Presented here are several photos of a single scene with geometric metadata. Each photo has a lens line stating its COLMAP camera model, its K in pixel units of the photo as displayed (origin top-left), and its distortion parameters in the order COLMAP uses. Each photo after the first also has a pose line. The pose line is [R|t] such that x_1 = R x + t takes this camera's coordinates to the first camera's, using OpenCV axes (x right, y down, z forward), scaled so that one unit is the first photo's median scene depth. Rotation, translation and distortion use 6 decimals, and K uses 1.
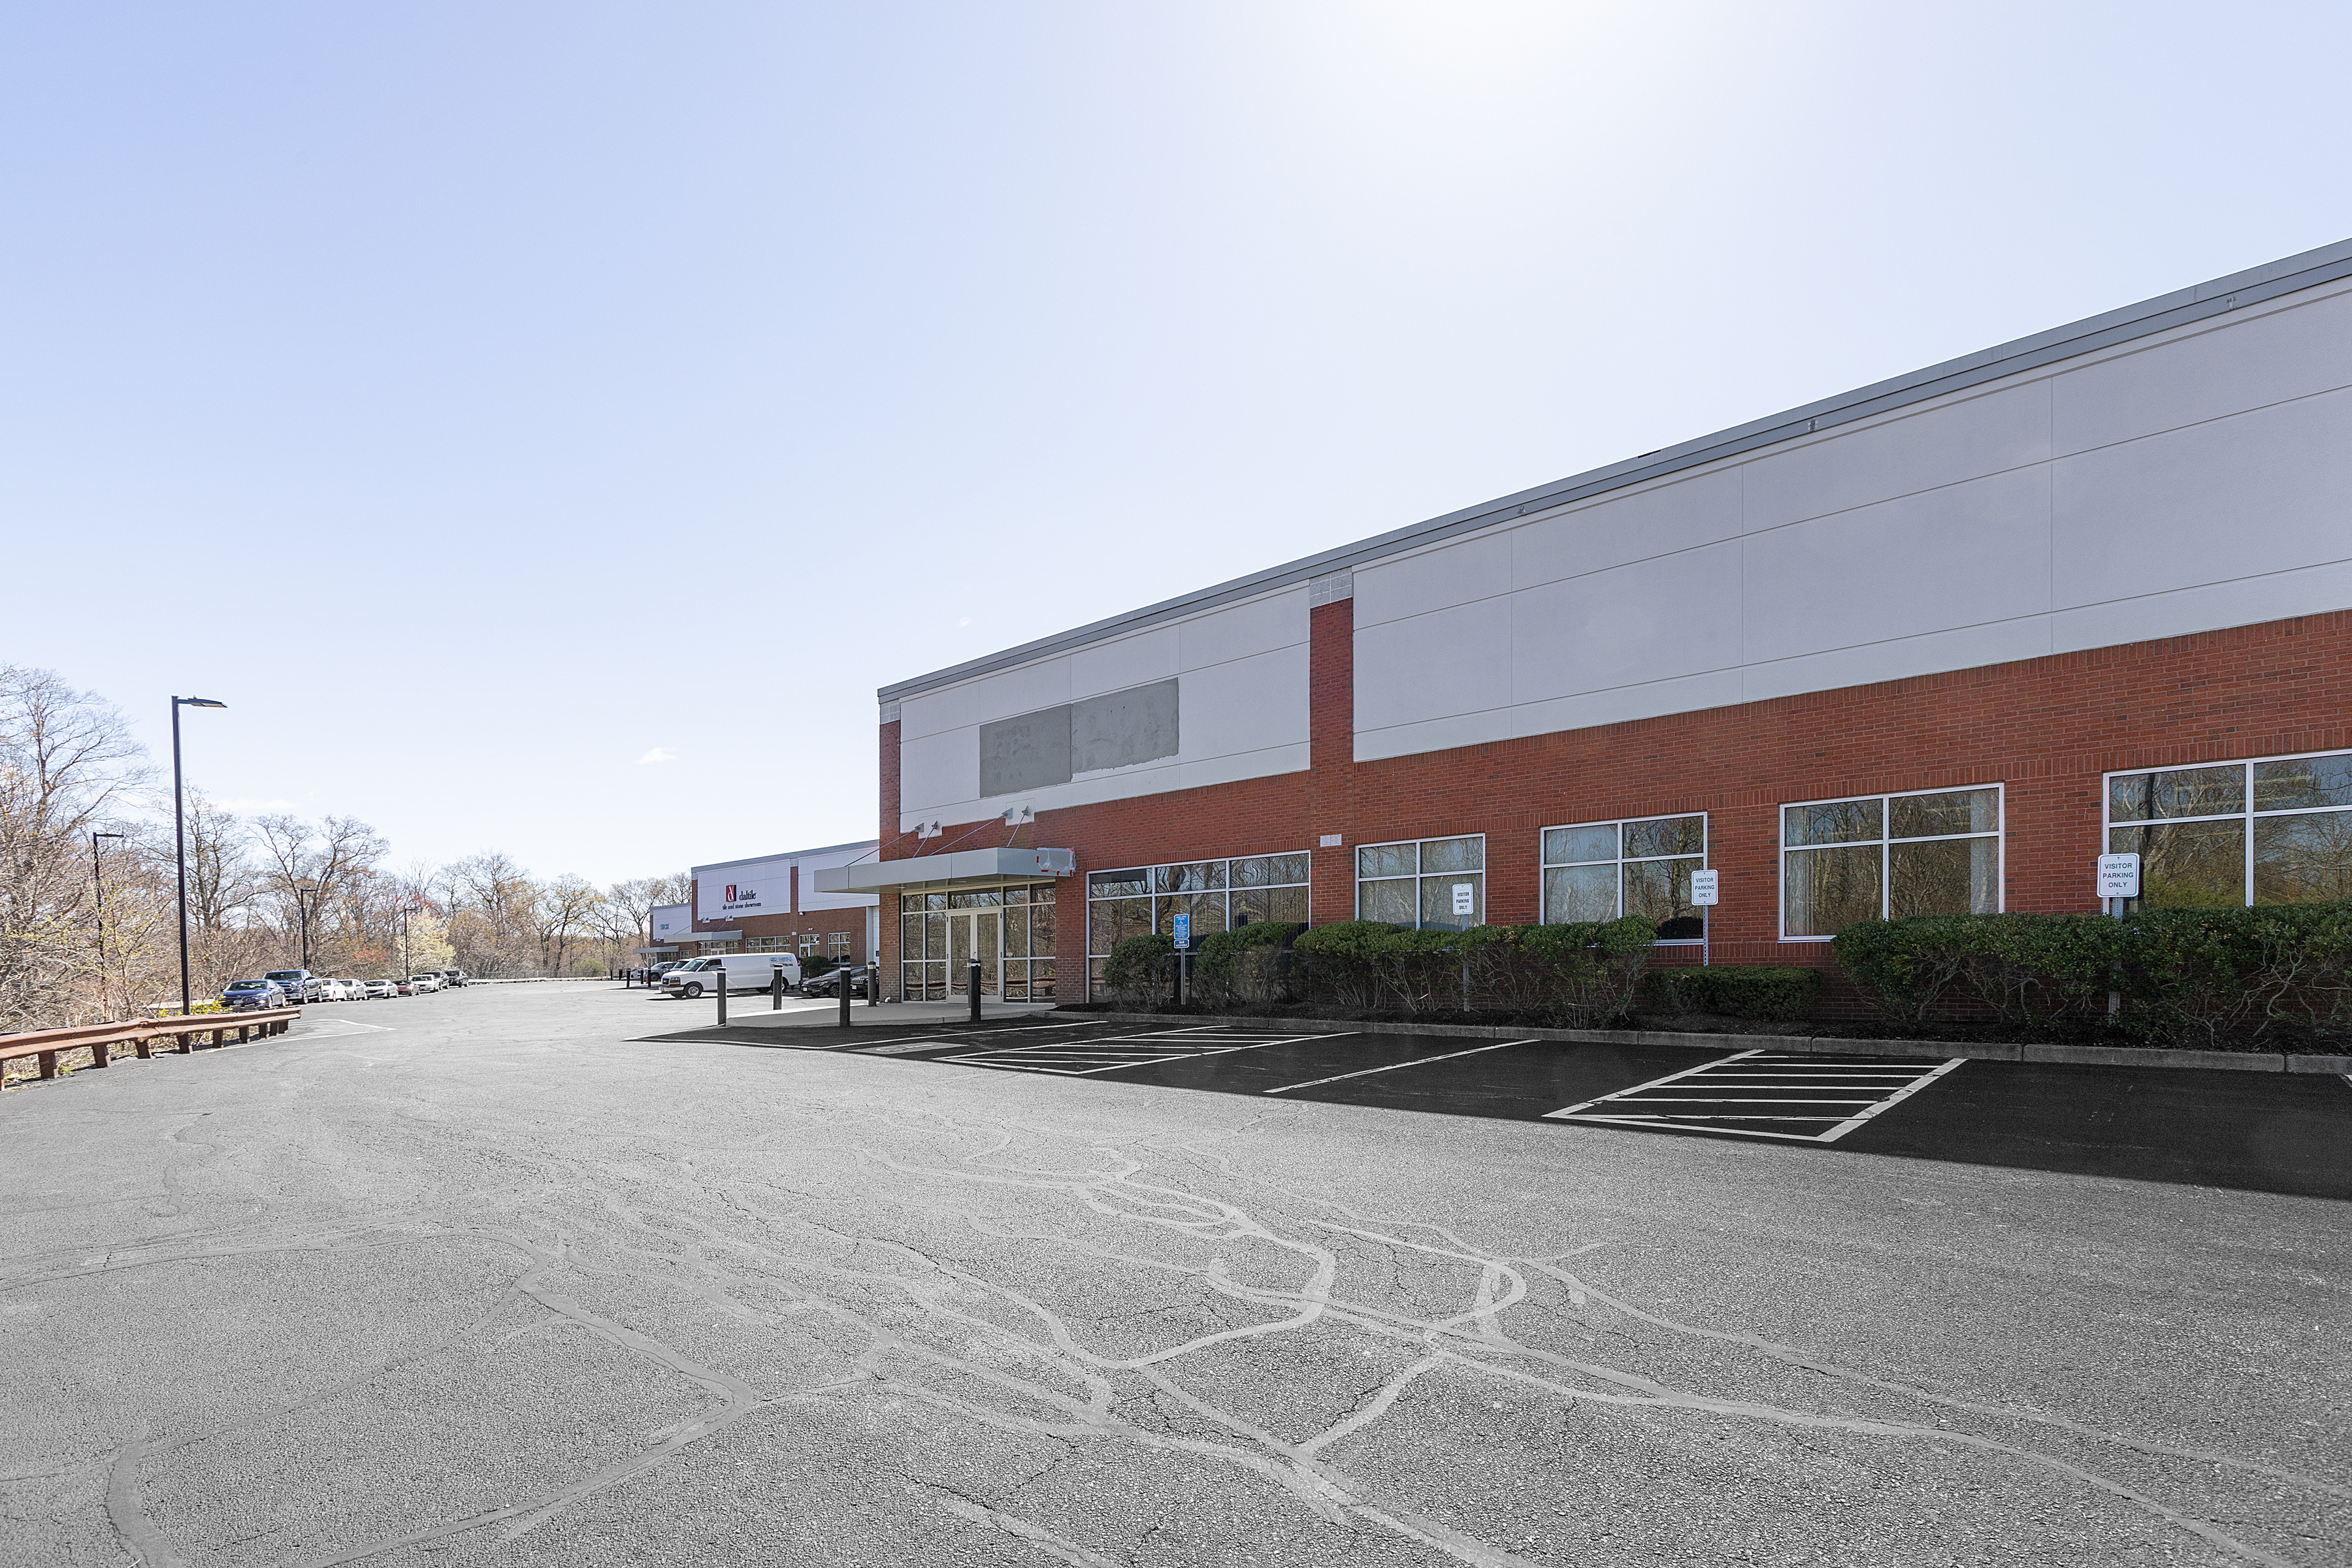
lens RADIAL K [[1080.2, 0, 1130.3], [0, 1080.2, 968.6], [0, 0, 1]] dist [0.001908, 0.000101]
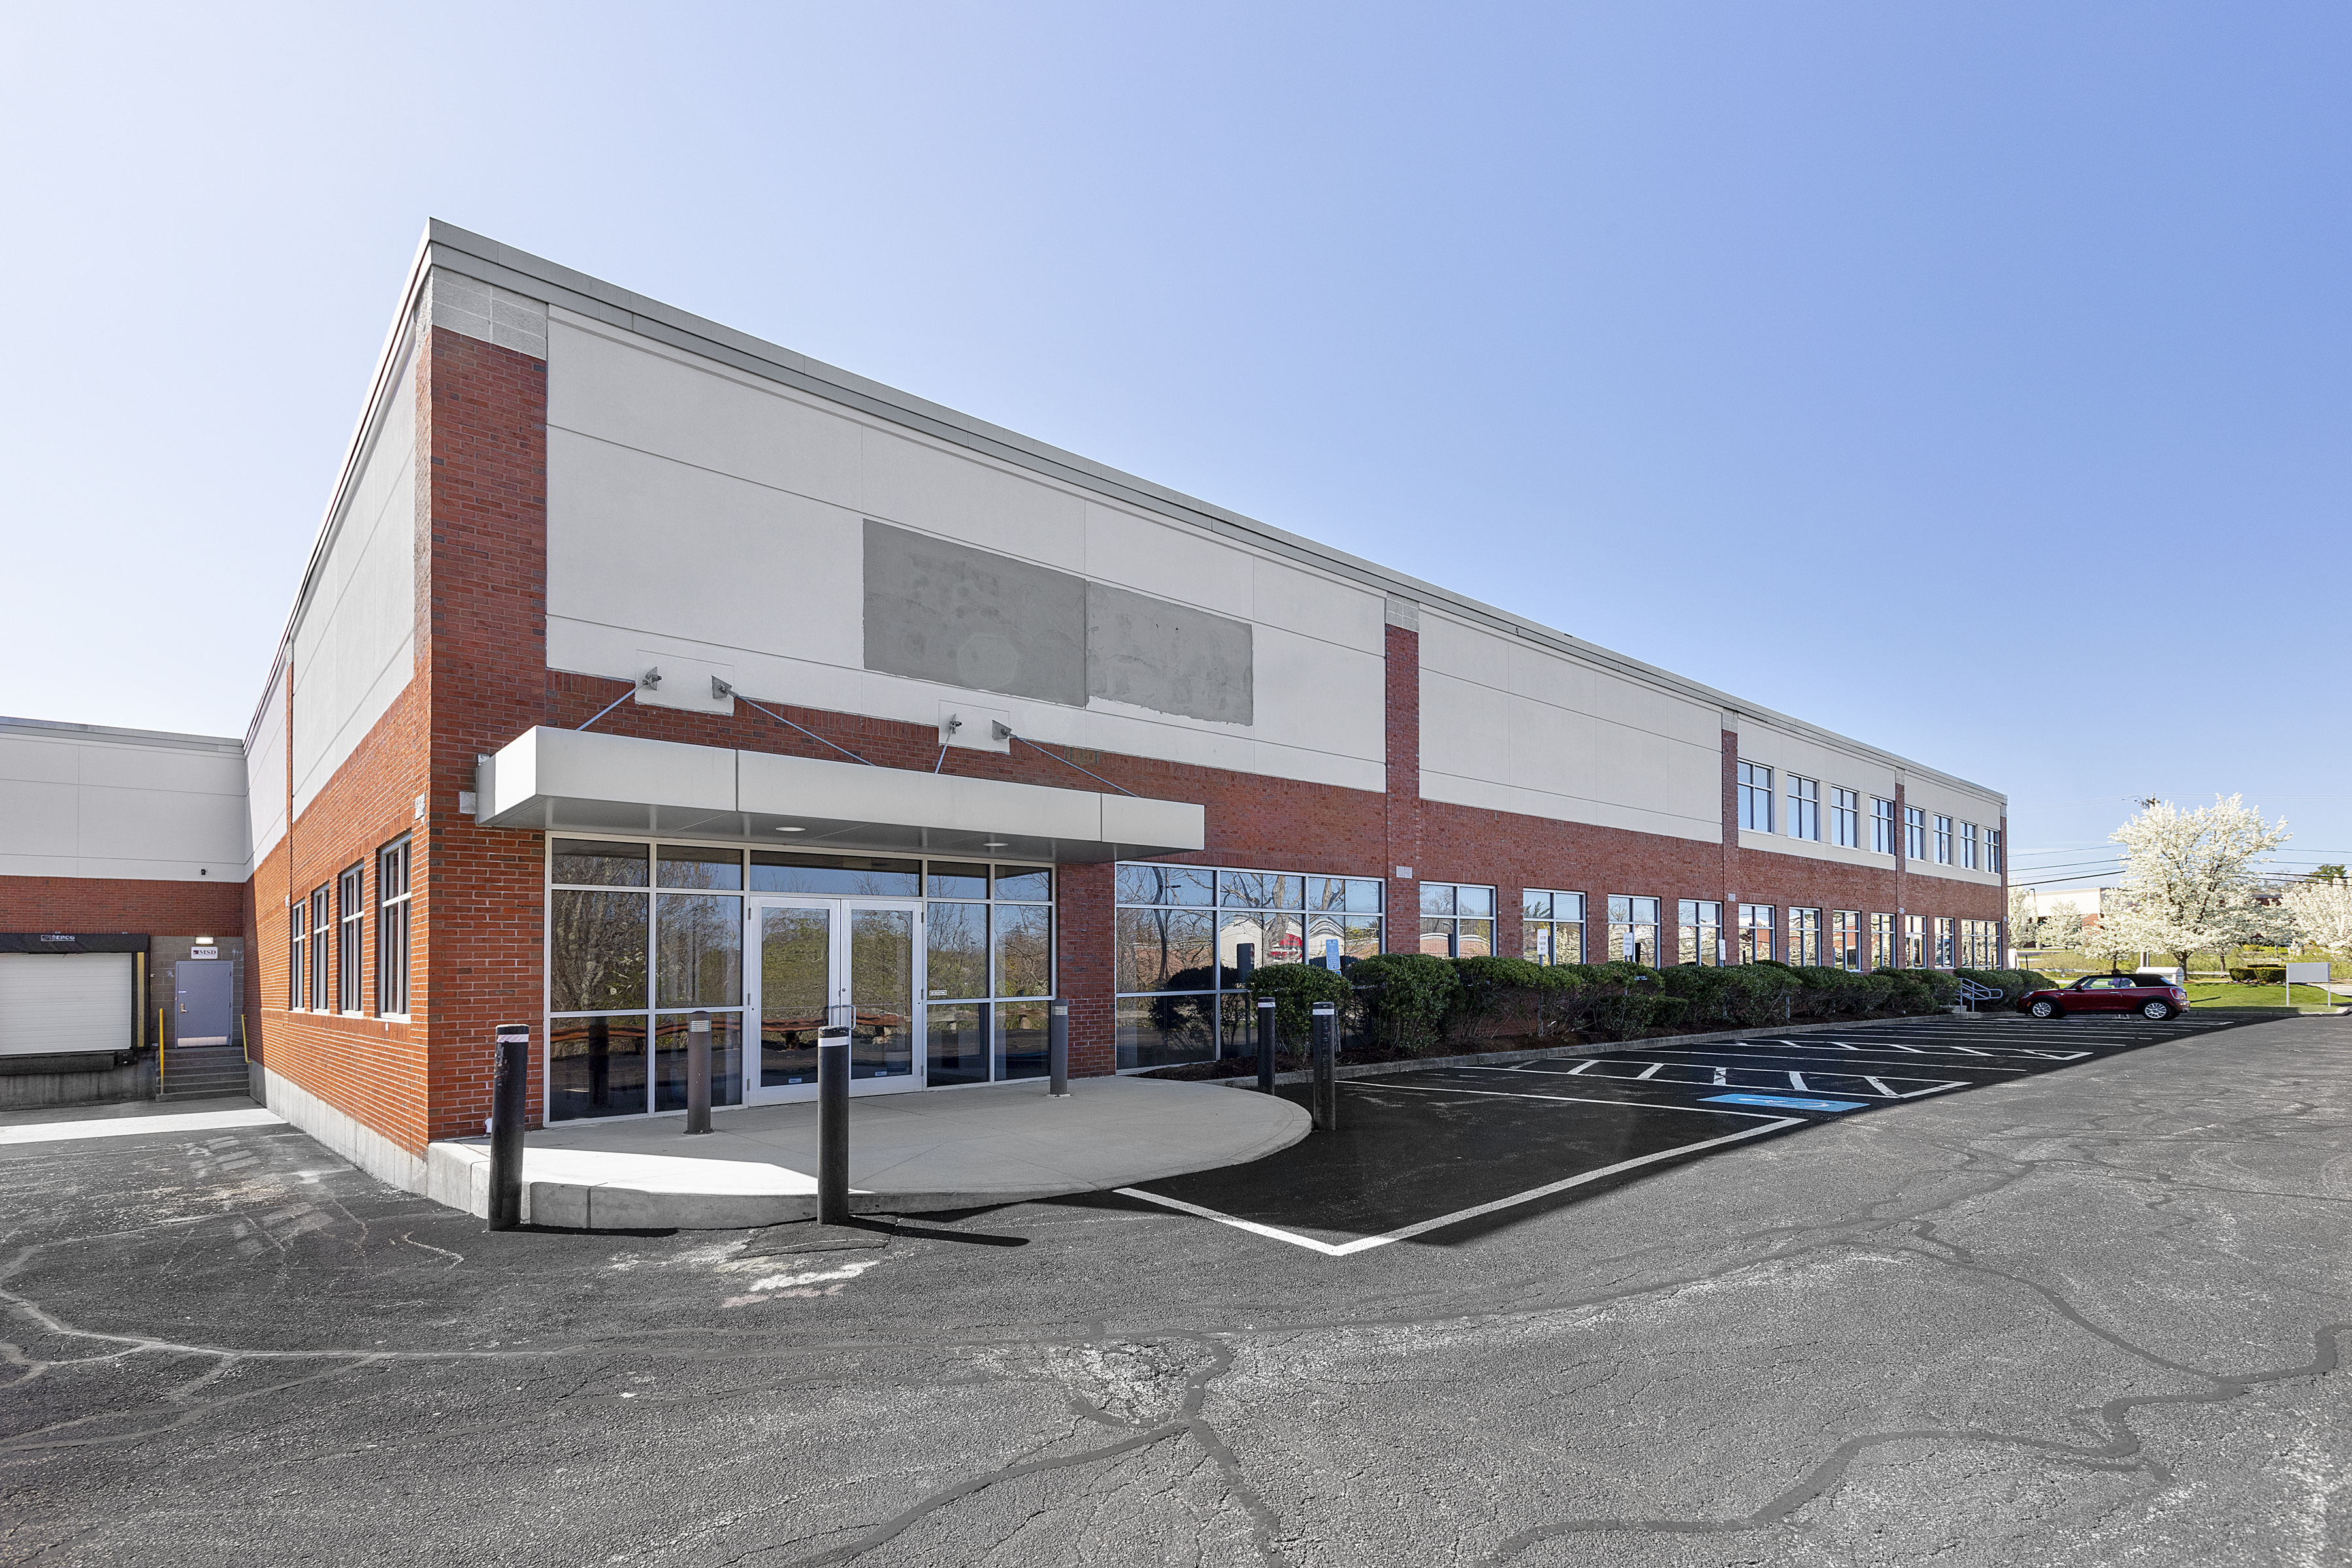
lens RADIAL K [[1103.5, 0, 1284.6], [0, 1103.5, 954.3], [0, 0, 1]] dist [0.004212, -0.000988]
pose [[0.079279, 0.028446, 0.996447, -0.678516], [0.018405, 0.999381, -0.029994, -0.014444], [-0.996683, 0.020718, 0.078707, 0.868493]]
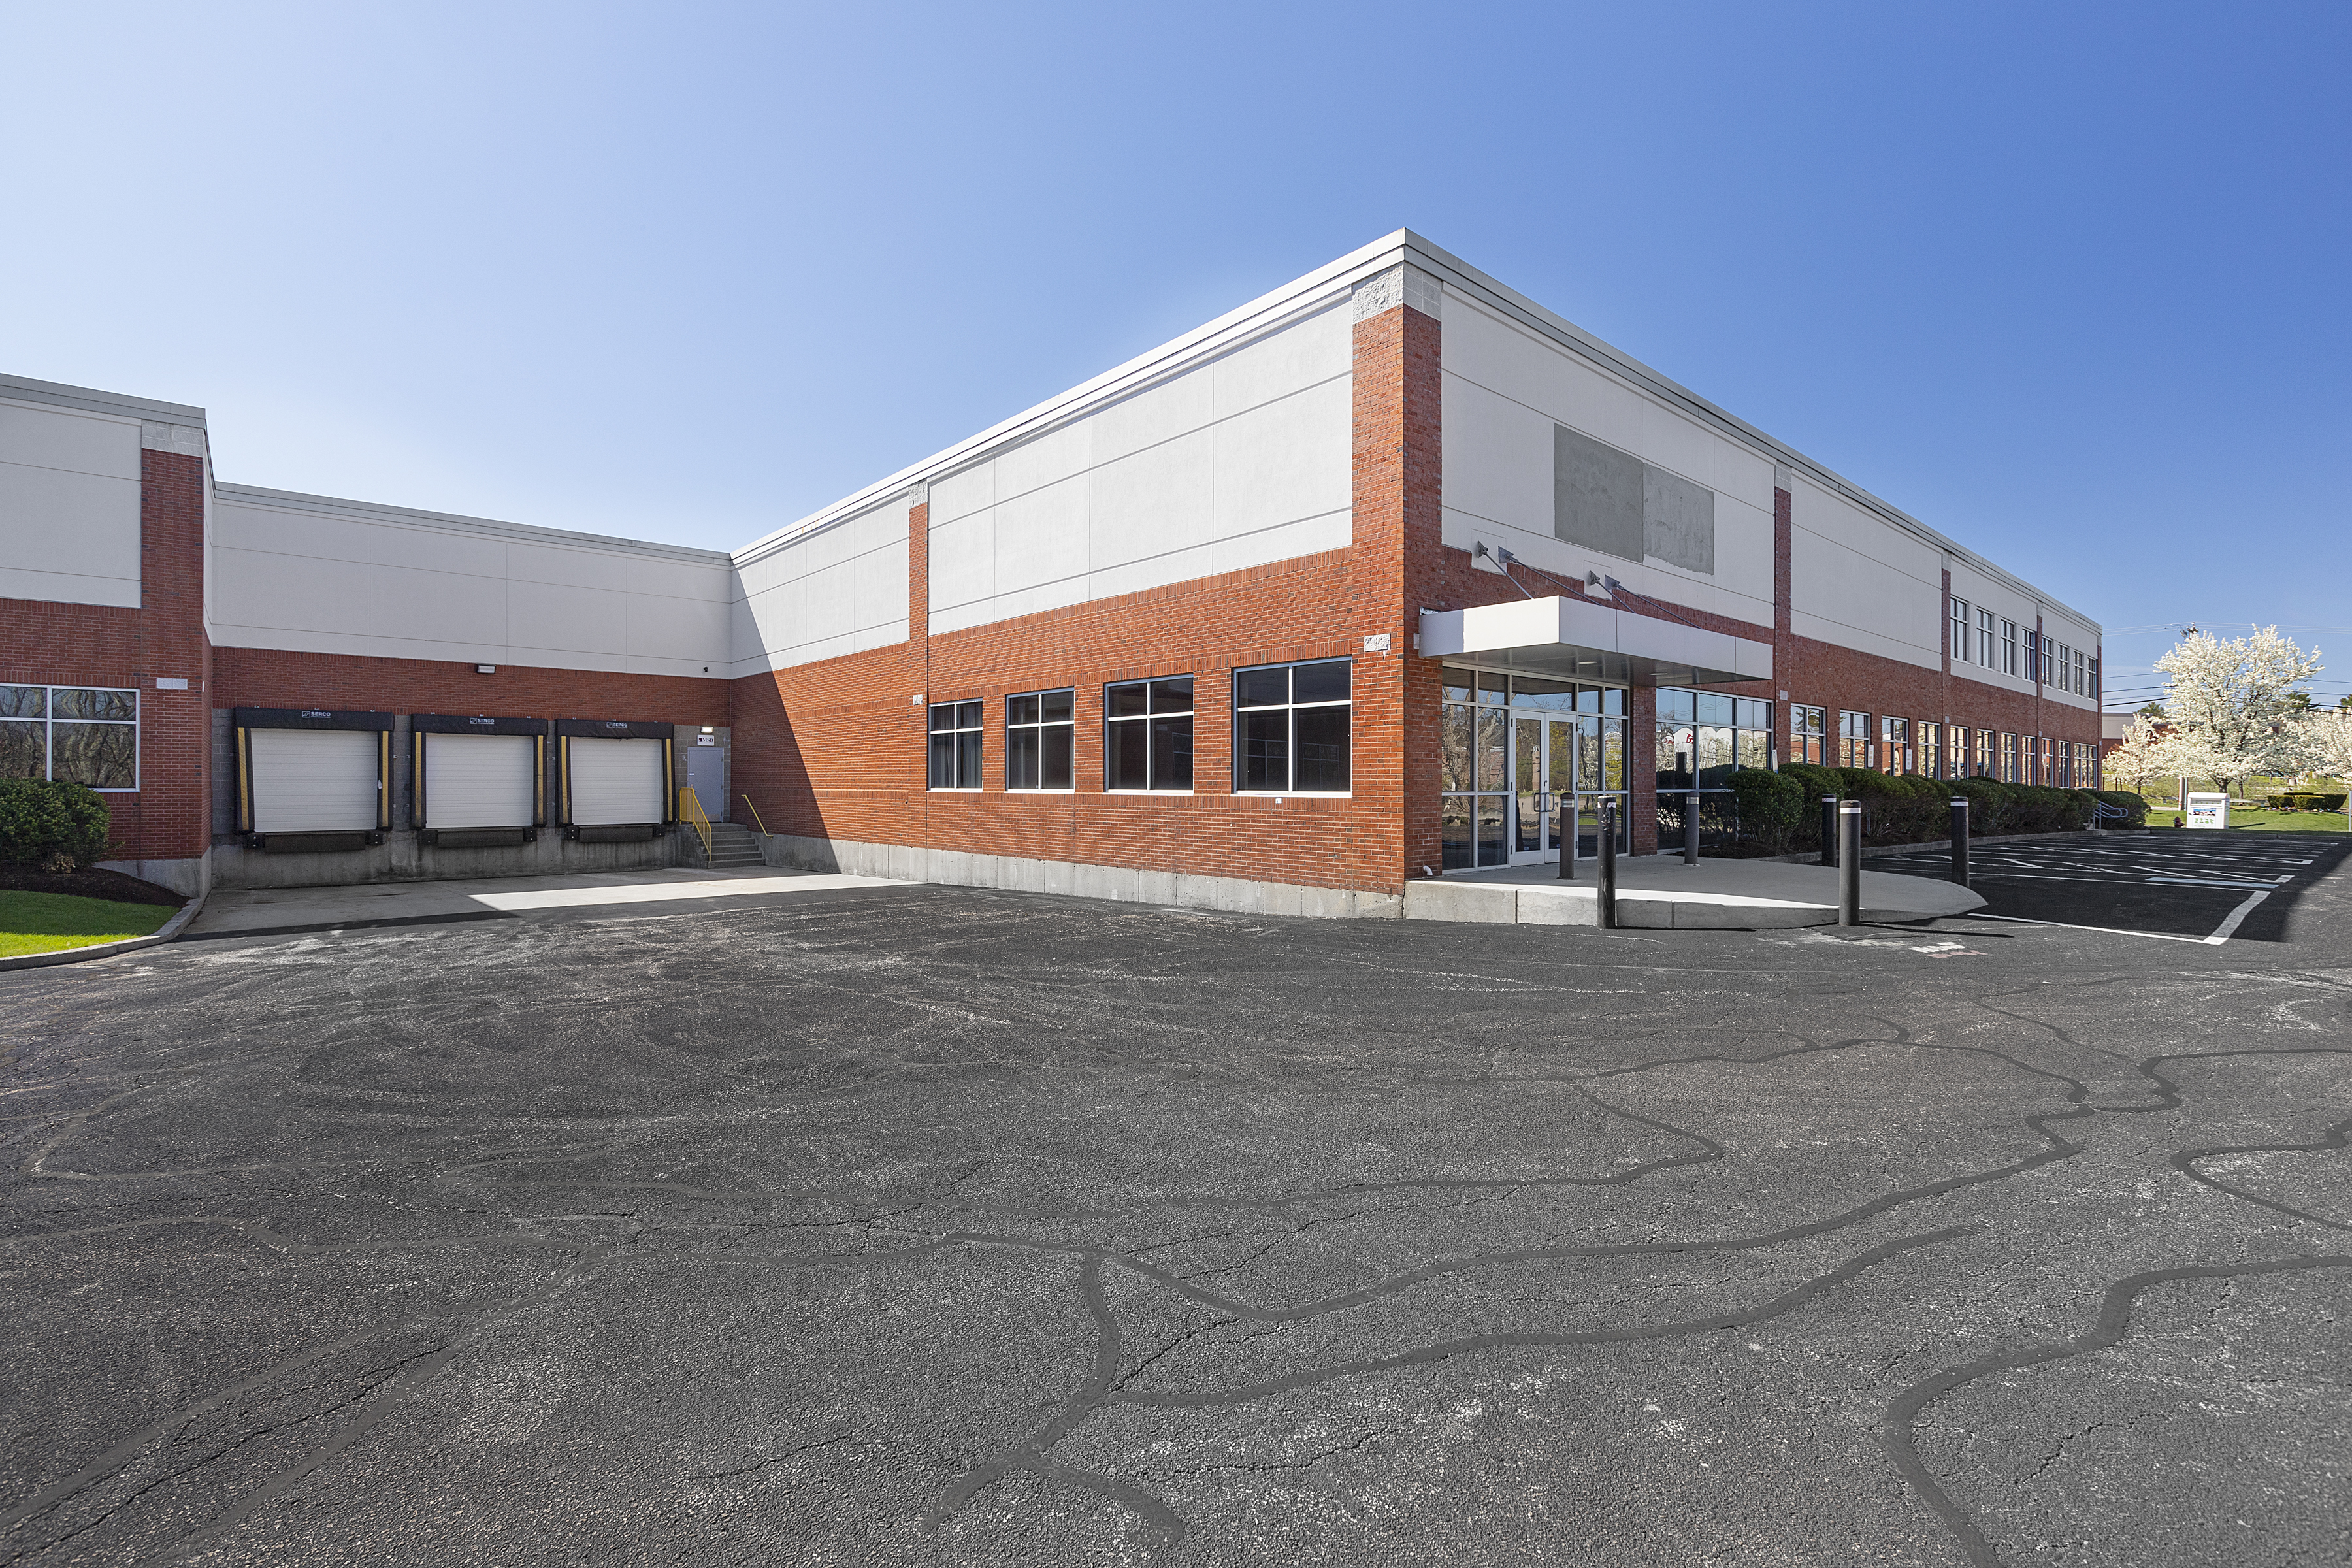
lens RADIAL K [[1103.5, 0, 1176.8], [0, 1103.5, 775.4], [0, 0, 1]] dist [0.004212, -0.000988]
pose [[0.105393, 0.019048, 0.994248, -0.892788], [-0.003113, 0.999818, -0.018825, -0.006553], [-0.994426, -0.001111, 0.105433, 1.283811]]
